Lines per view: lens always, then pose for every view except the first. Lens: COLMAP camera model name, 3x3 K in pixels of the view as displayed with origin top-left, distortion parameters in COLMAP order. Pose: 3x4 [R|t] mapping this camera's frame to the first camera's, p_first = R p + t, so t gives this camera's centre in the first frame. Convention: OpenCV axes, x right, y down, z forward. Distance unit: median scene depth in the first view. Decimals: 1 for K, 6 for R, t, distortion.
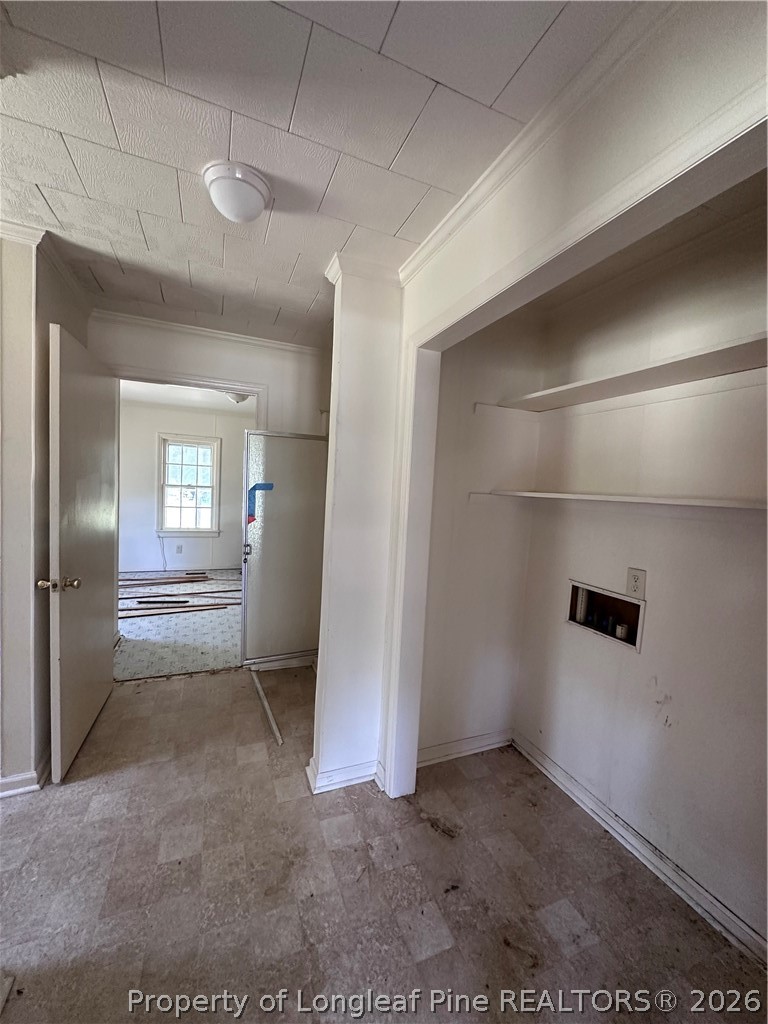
lens RADIAL K [[407.4, 0, 390.3], [0, 407.4, 511.4], [0, 0, 1]] dist [-0.001662, 0.000234]
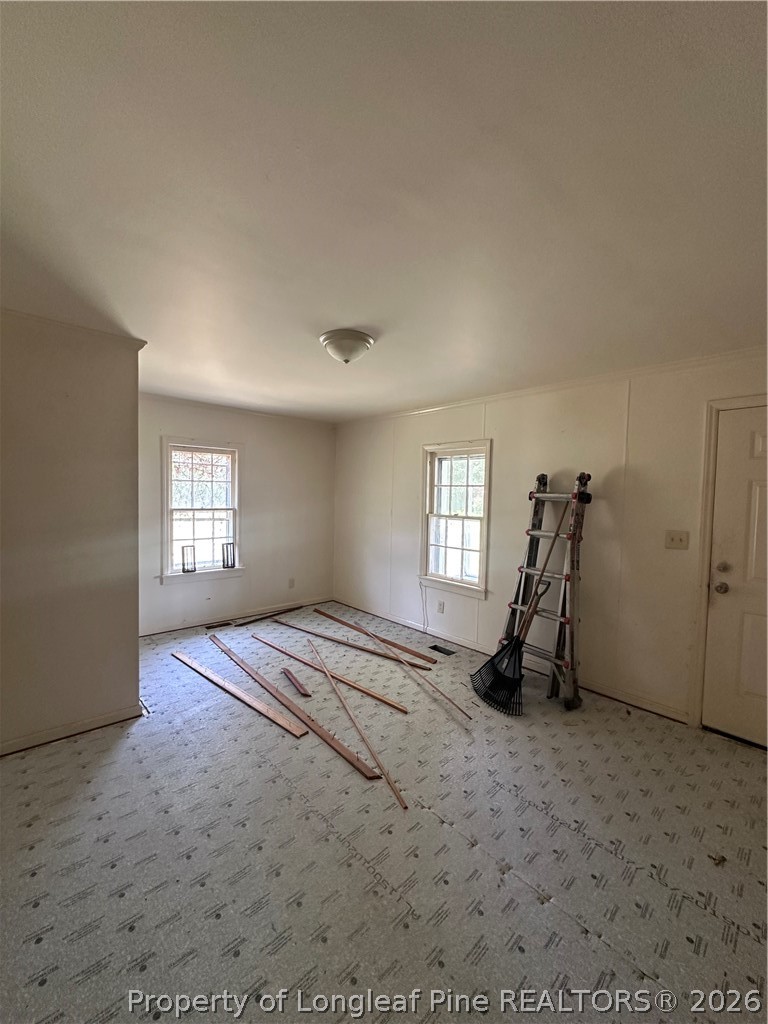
lens RADIAL K [[407.4, 0, 390.9], [0, 407.4, 513.1], [0, 0, 1]] dist [-0.001662, 0.000234]
pose [[0.333952, -0.016483, -0.942446, 0.112433], [-0.068046, 0.996817, -0.041546, -0.033352], [0.940131, 0.078004, 0.331767, 0.691588]]
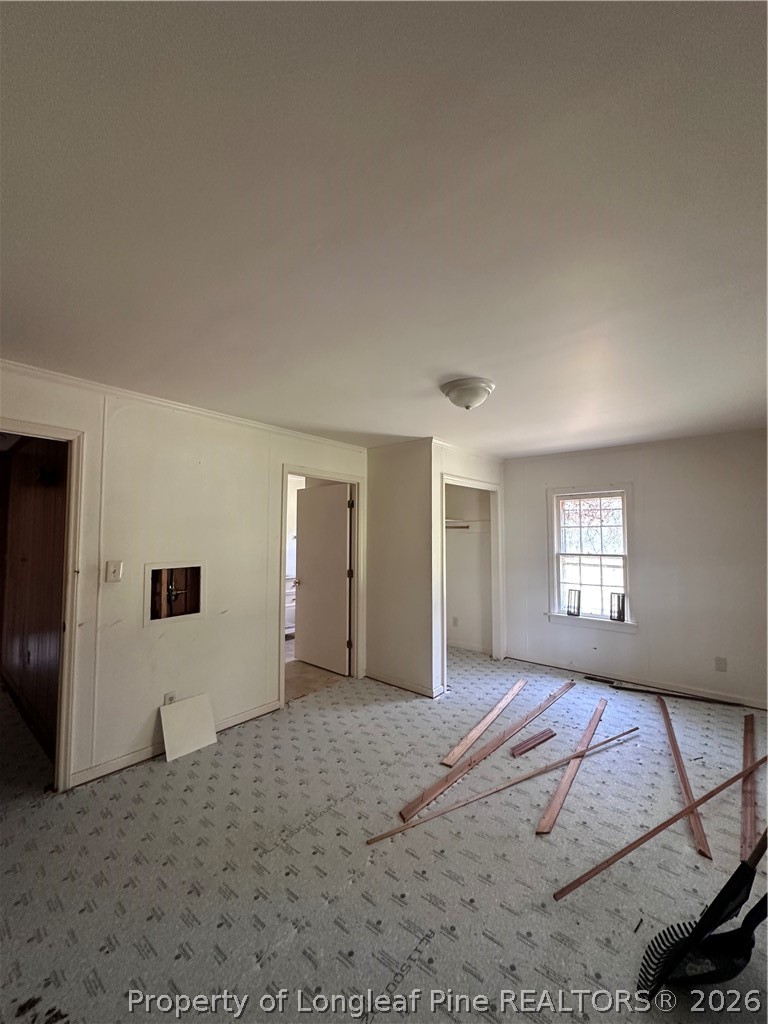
lens RADIAL K [[407.4, 0, 376.6], [0, 407.4, 513.3], [0, 0, 1]] dist [-0.001662, 0.000234]
pose [[-0.895714, -0.089624, -0.435504, -0.027879], [-0.090168, 0.995736, -0.019464, -0.073909], [0.435391, 0.021834, -0.899977, 1.114566]]
